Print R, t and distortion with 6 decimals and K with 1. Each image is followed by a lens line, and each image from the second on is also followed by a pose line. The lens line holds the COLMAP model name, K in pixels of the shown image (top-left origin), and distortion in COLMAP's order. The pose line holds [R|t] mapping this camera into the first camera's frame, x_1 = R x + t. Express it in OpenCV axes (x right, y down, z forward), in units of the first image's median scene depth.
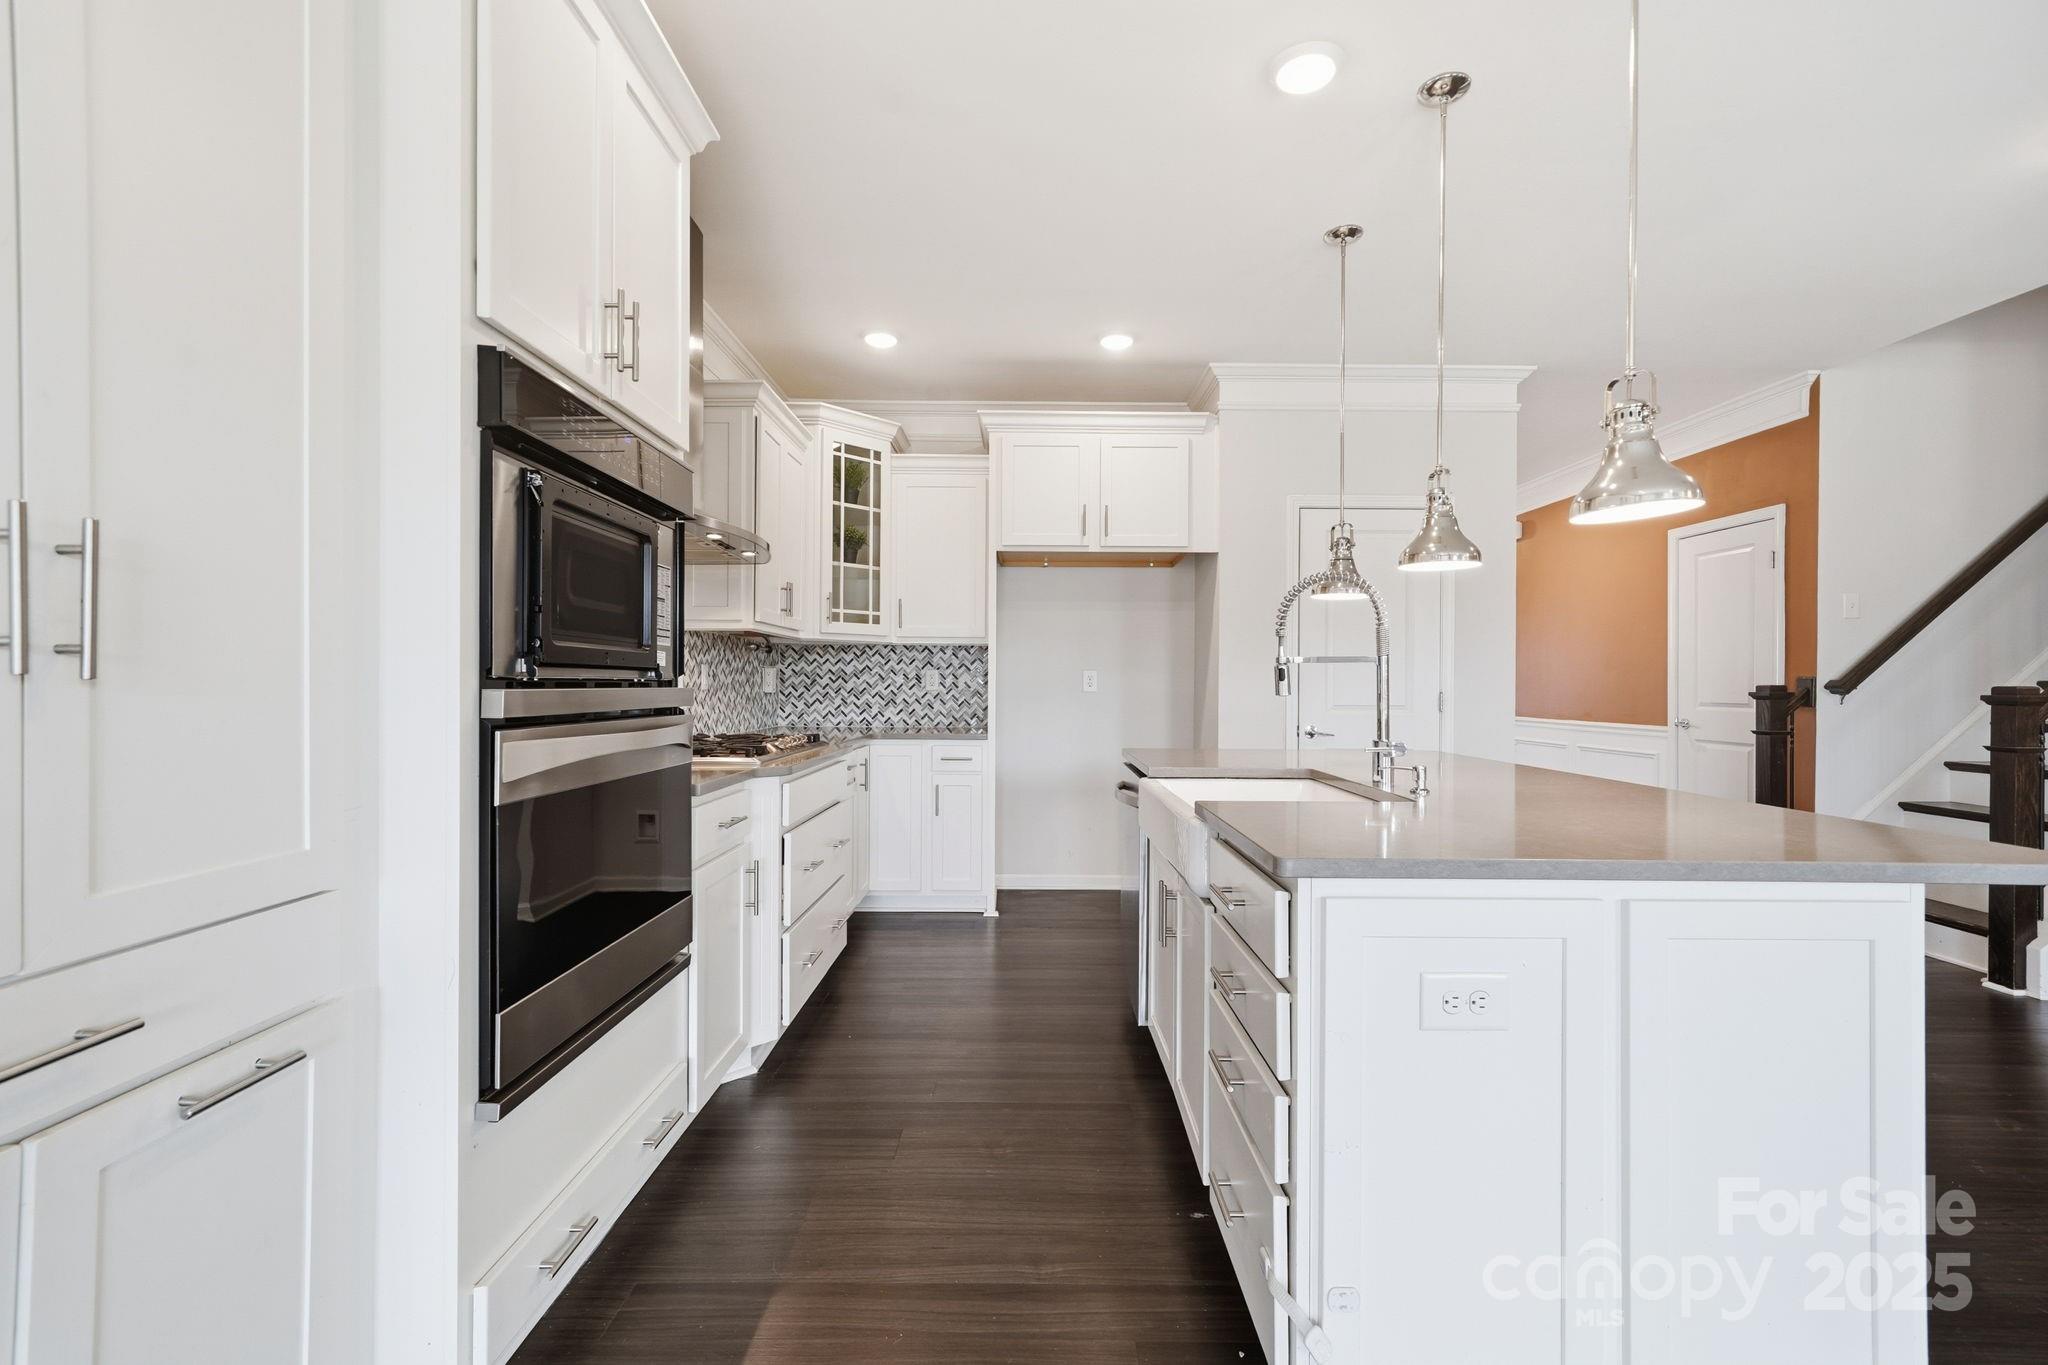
lens RADIAL K [[893.1, 0, 1031.0], [0, 893.1, 685.2], [0, 0, 1]] dist [-0.003432, -0.000497]
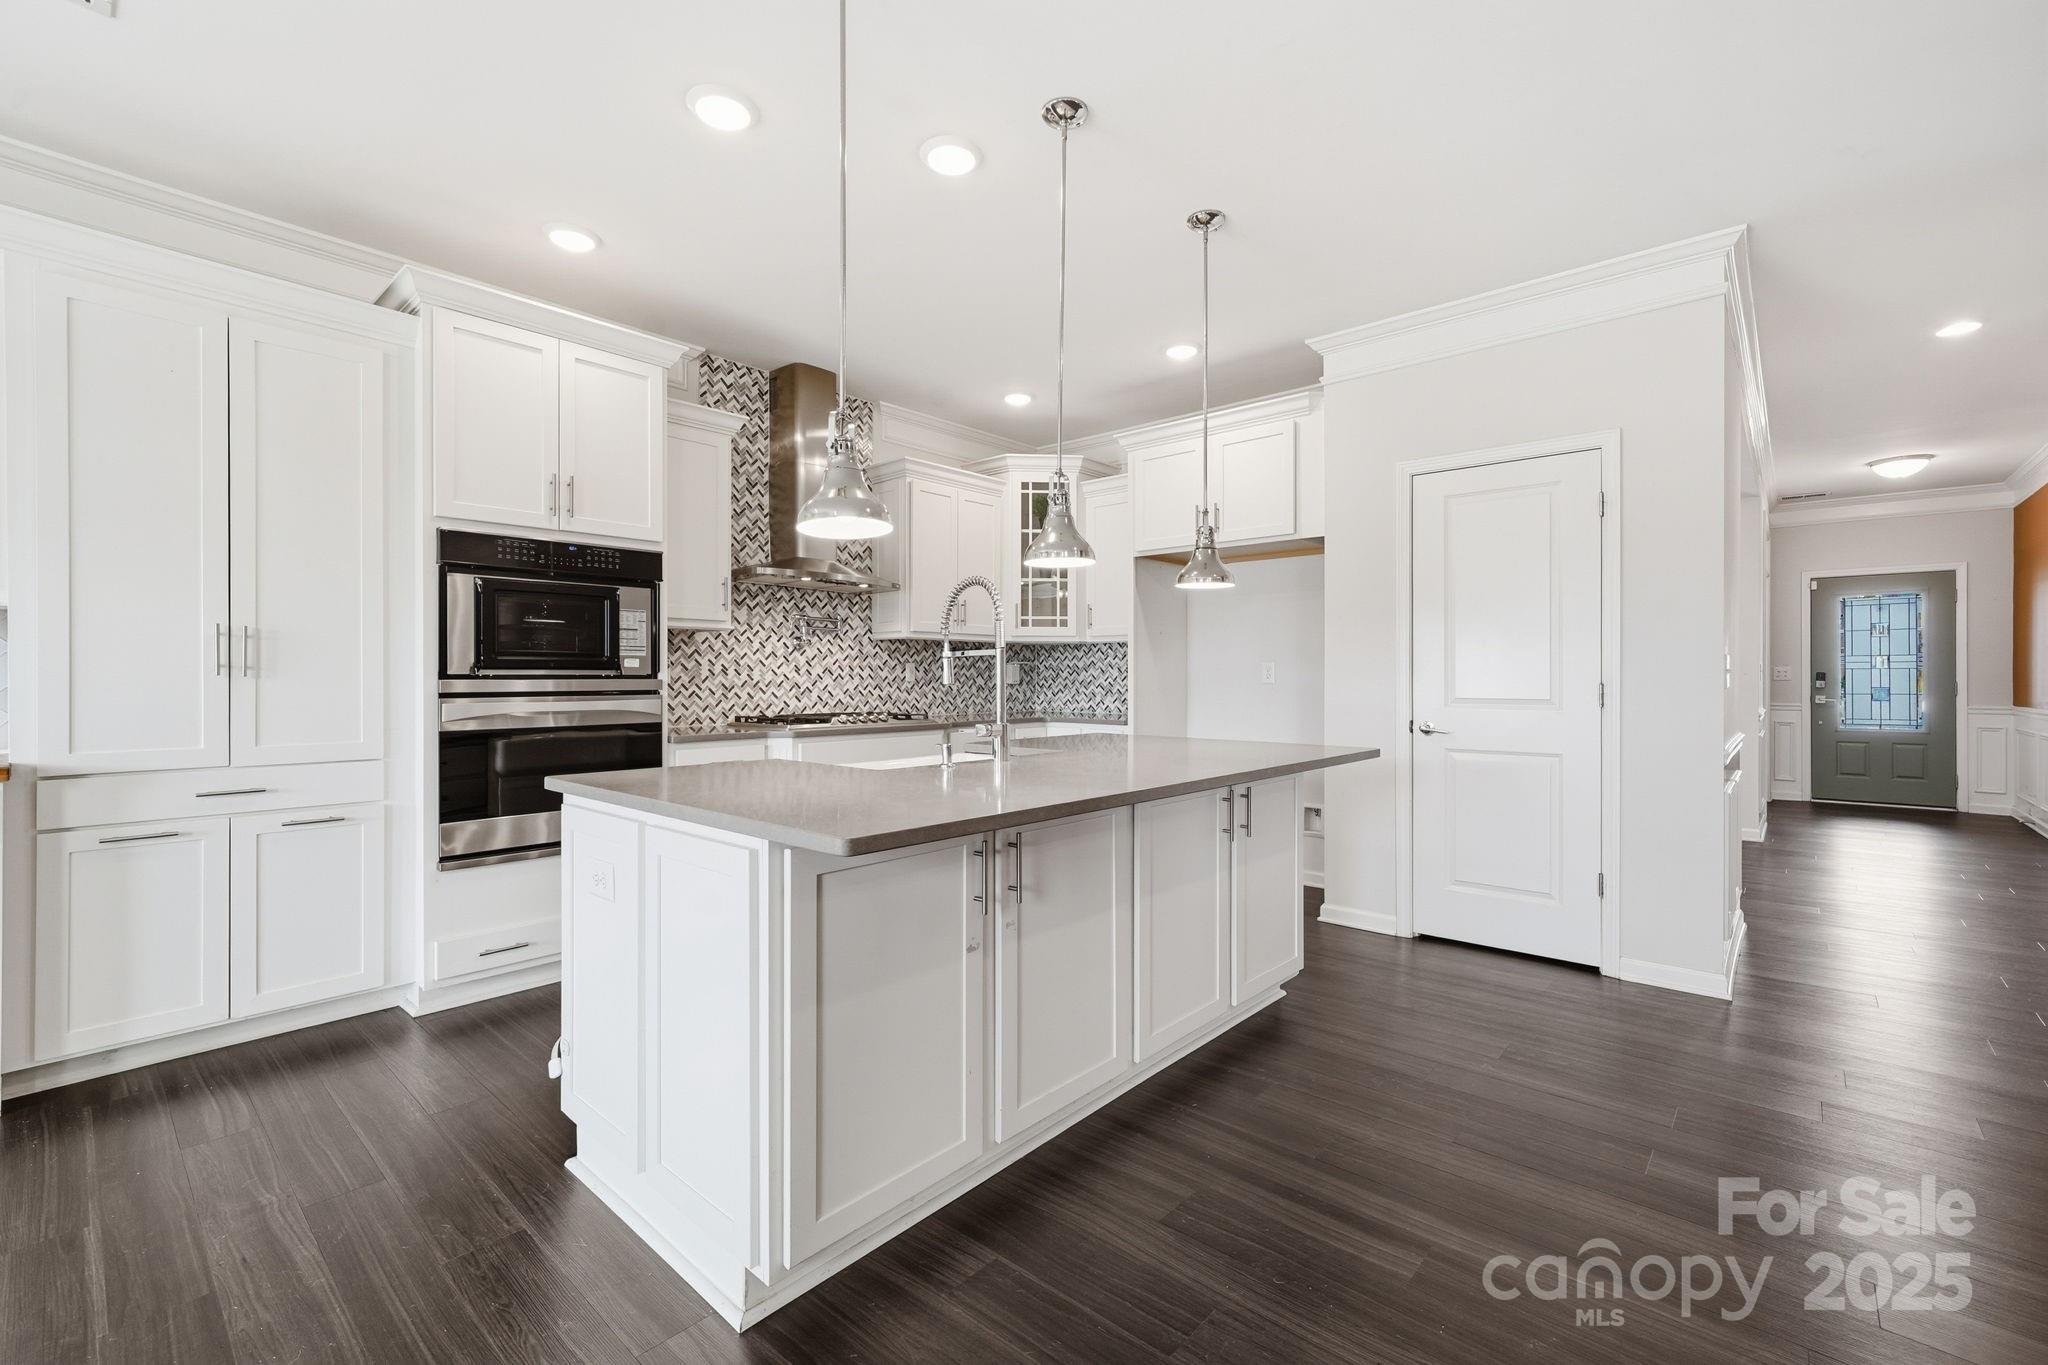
lens RADIAL K [[860.8, 0, 1034.3], [0, 860.8, 685.3], [0, 0, 1]] dist [0.000542, 0.002653]
pose [[0.747208, 0.001805, -0.664588, 0.588330], [0.003565, 0.999971, 0.006723, 0.002661], [0.664581, -0.007392, 0.747180, 0.109559]]
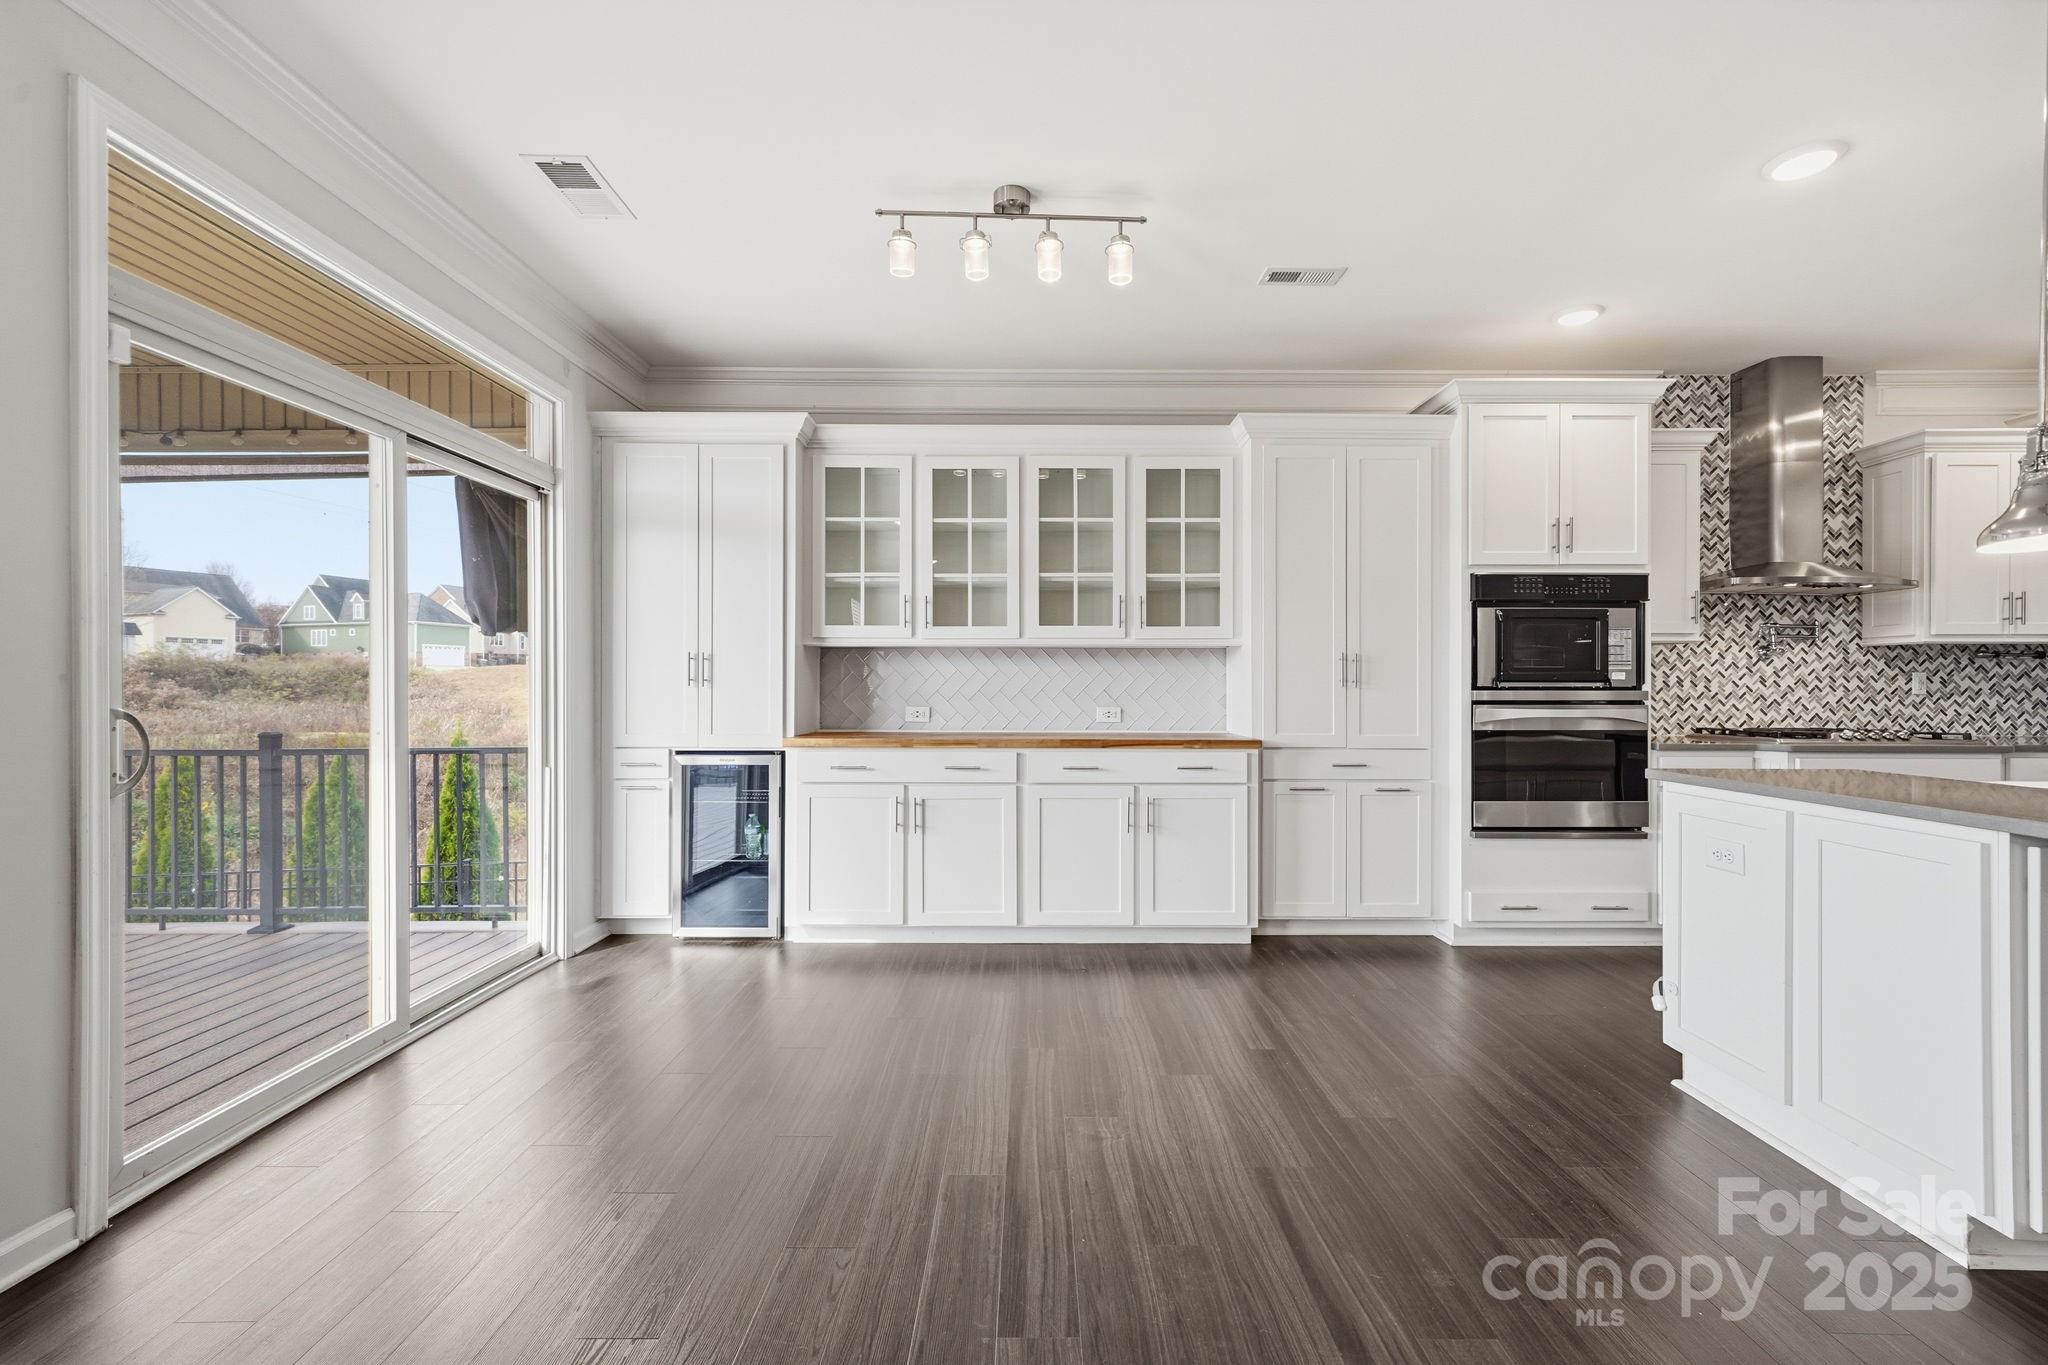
lens RADIAL K [[860.8, 0, 1035.8], [0, 860.8, 685.8], [0, 0, 1]] dist [0.000542, 0.002653]
pose [[0.000515, -0.006471, -0.999979, 0.664525], [-0.001676, 0.999978, -0.006472, 0.002933], [0.999998, 0.001679, 0.000504, -0.132204]]
